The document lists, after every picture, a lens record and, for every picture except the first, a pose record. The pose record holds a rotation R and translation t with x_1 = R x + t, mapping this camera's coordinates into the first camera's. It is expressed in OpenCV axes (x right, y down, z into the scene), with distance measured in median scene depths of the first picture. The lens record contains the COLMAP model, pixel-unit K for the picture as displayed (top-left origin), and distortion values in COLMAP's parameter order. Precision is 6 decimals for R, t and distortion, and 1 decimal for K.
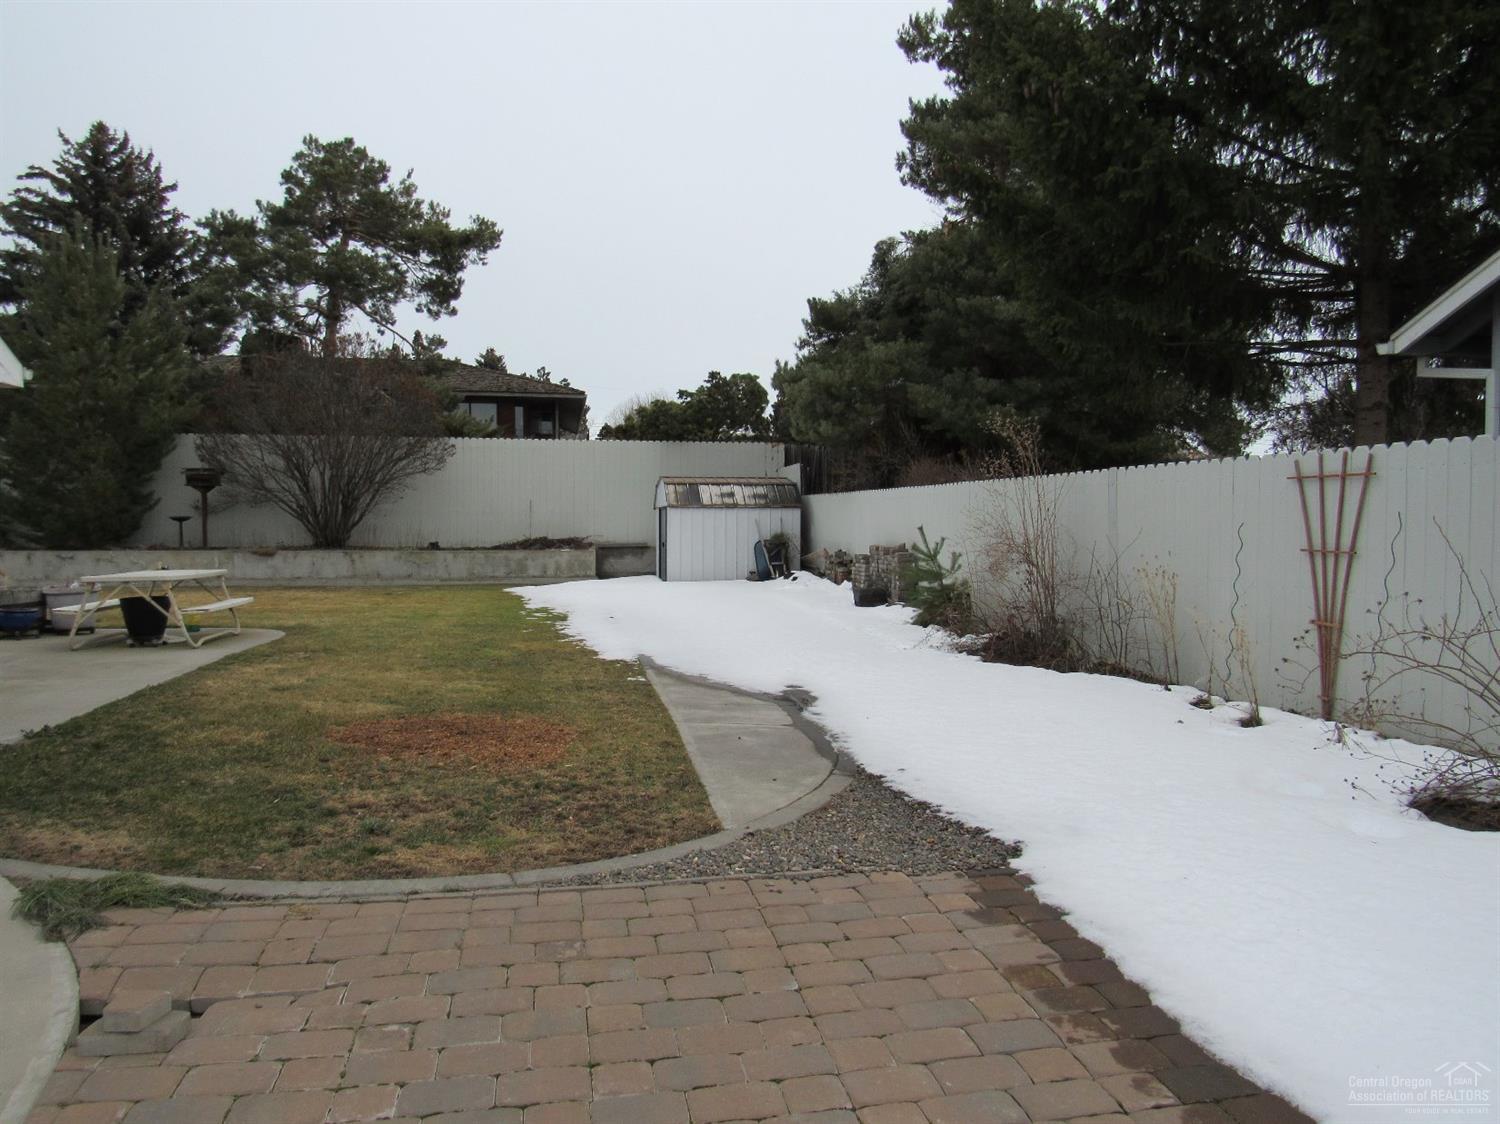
lens RADIAL K [[1066.1, 0, 760.3], [0, 1066.1, 560.3], [0, 0, 1]] dist [-0.037215, 0.000996]
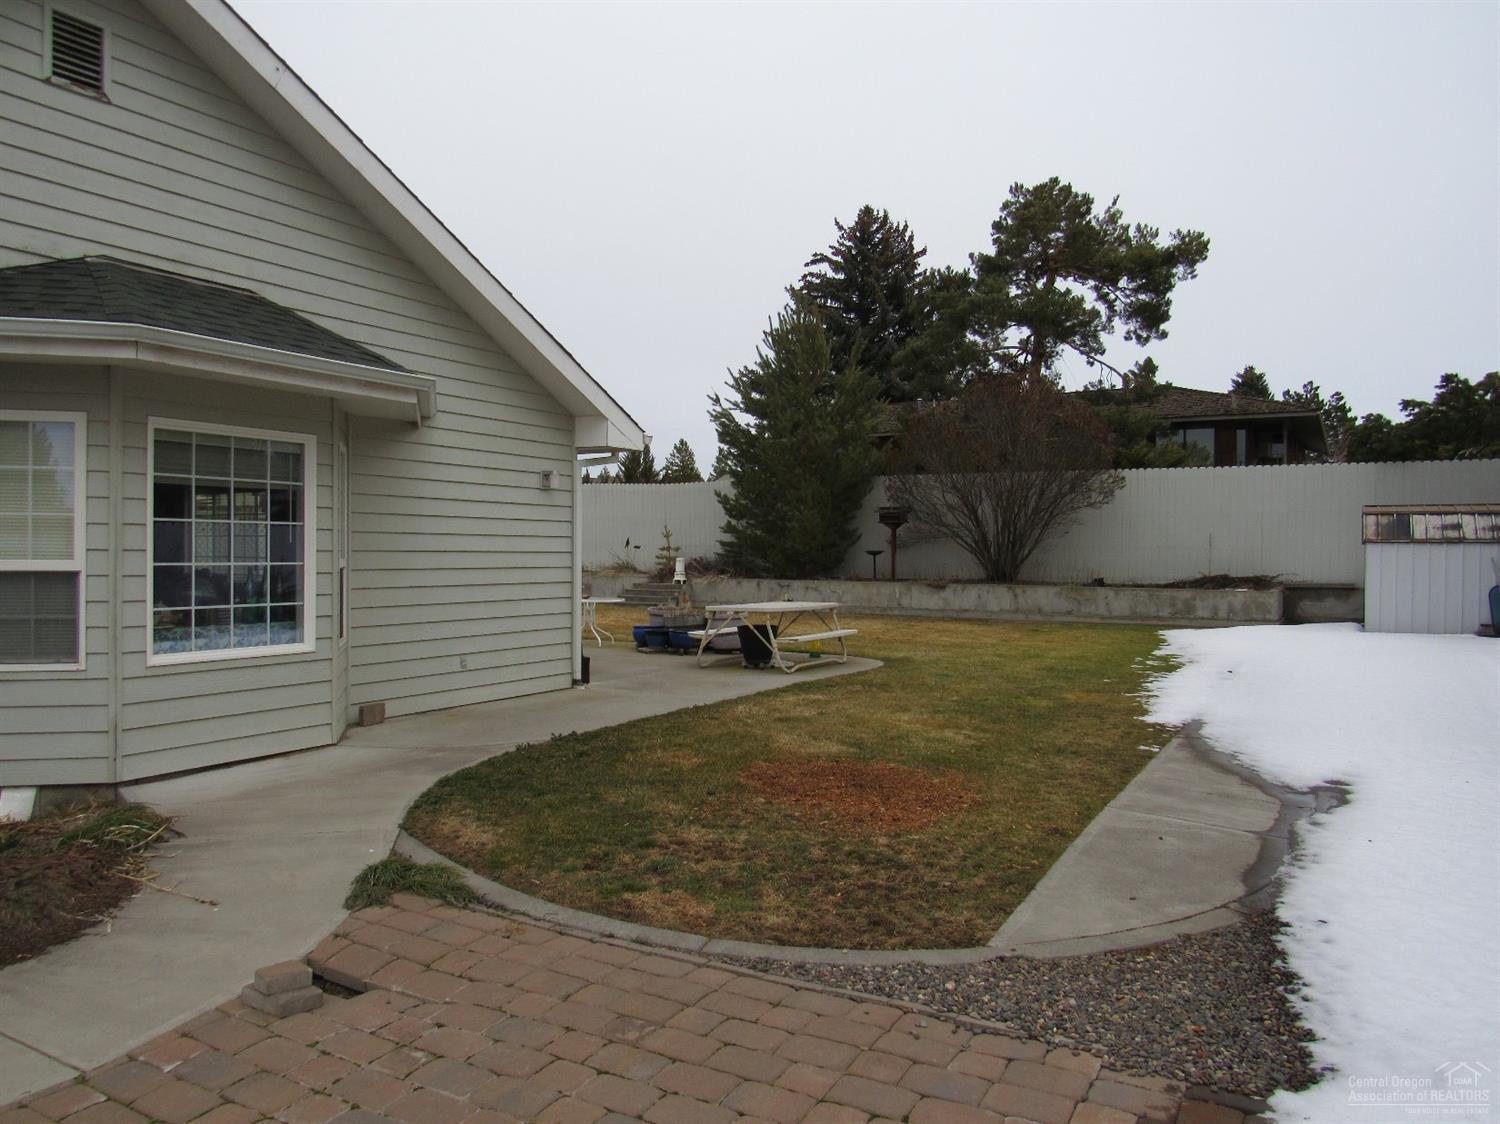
lens RADIAL K [[1076.4, 0, 750.0], [0, 1076.4, 562.0], [0, 0, 1]] dist [-0.025708, 0.004283]
pose [[0.761257, 0.010193, -0.648371, 0.086233], [-0.027174, 0.999500, -0.016193, -0.007620], [0.647881, 0.029946, 0.761153, 0.051307]]
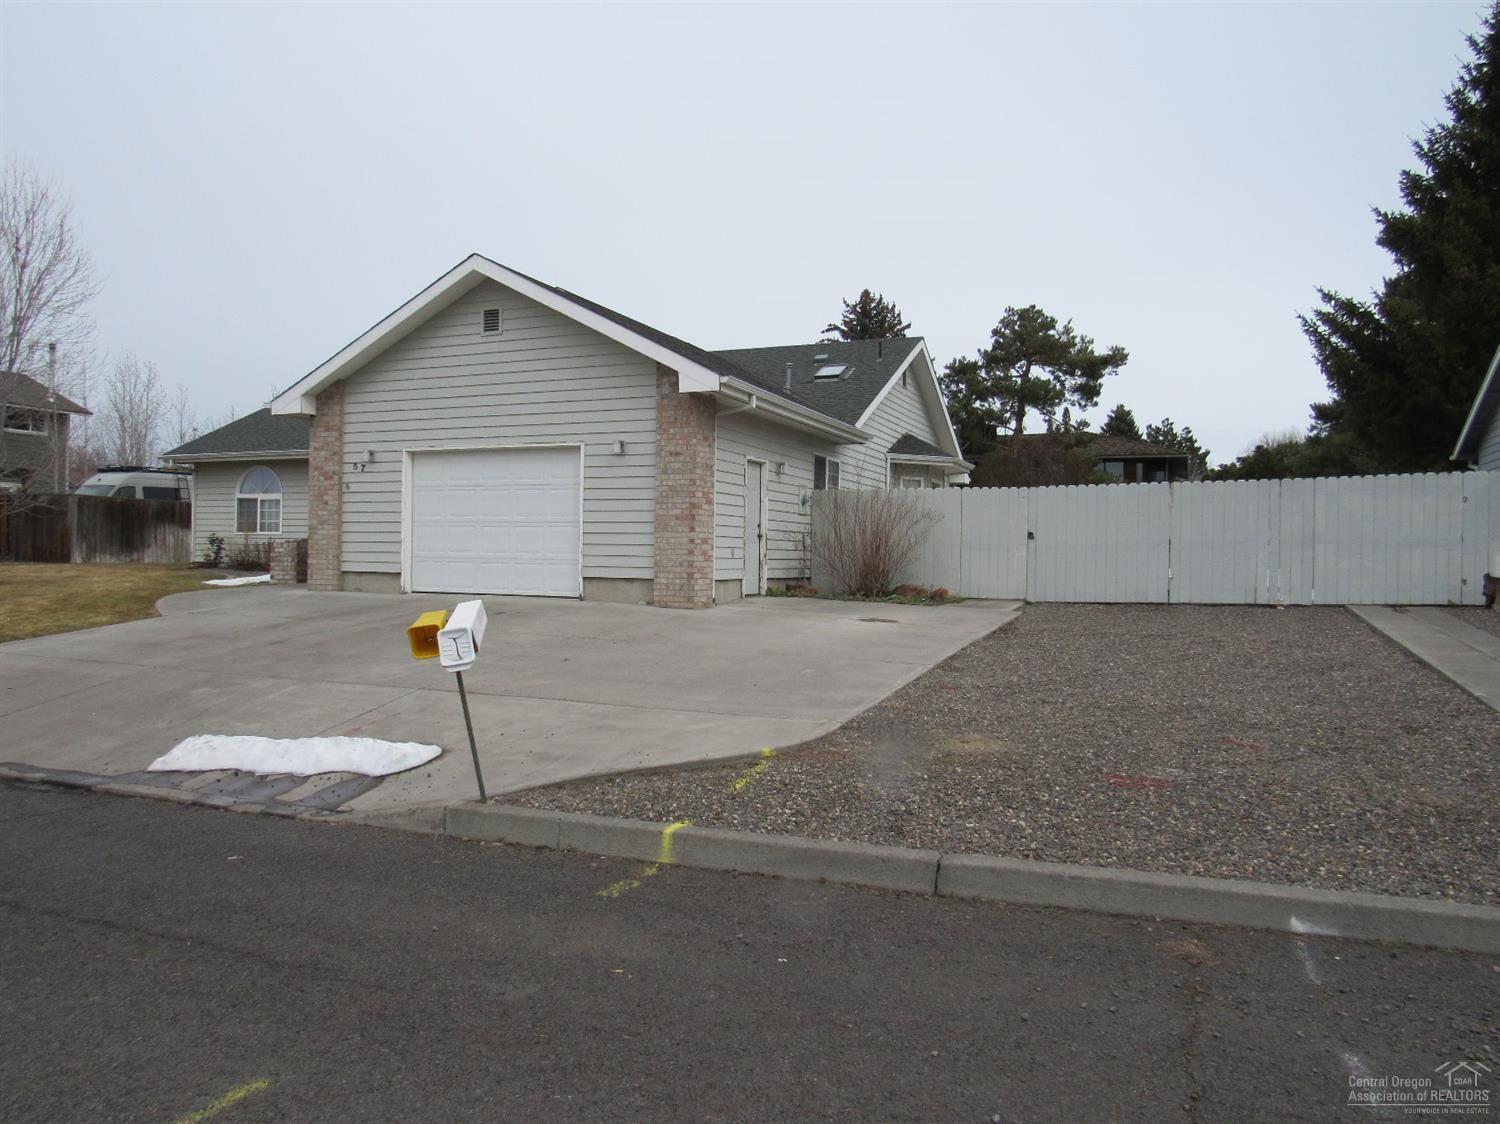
lens RADIAL K [[1076.4, 0, 750.0], [0, 1076.4, 562.0], [0, 0, 1]] dist [-0.025708, 0.004283]
pose [[0.836905, 0.010153, -0.547254, 0.224827], [-0.029170, 0.999234, -0.026070, 0.074692], [0.546571, 0.037781, 0.836560, -0.878303]]
